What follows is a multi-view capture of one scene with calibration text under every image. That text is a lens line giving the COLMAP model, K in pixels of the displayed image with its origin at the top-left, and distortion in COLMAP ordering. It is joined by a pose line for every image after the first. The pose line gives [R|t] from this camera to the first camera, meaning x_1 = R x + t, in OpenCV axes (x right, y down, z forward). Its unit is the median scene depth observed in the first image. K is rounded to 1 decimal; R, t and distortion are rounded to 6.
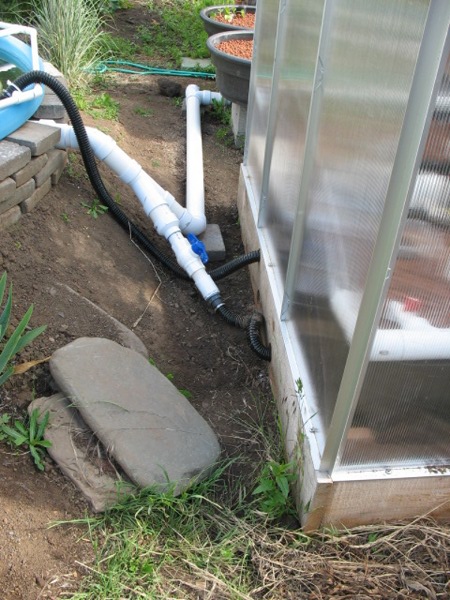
lens RADIAL K [[625.7, 0, 225.0], [0, 625.7, 300.0], [0, 0, 1]] dist [-0.112087, 0.038319]
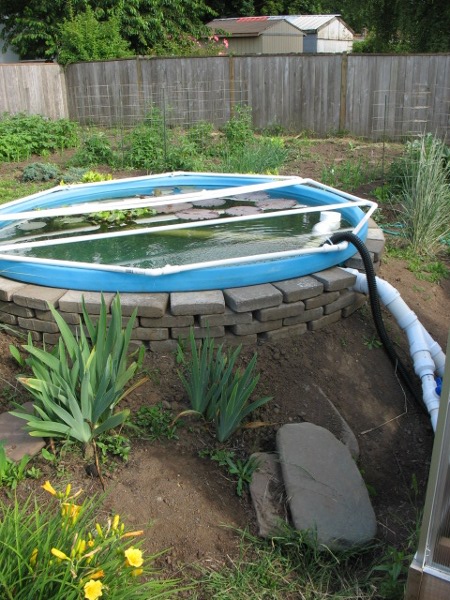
lens RADIAL K [[625.7, 0, 225.0], [0, 625.7, 300.0], [0, 0, 1]] dist [-0.112087, 0.038319]
pose [[0.788641, 0.150154, -0.596238, 0.332581], [-0.300798, 0.939975, -0.161144, 0.072431], [0.536252, 0.306431, 0.786469, -0.188722]]
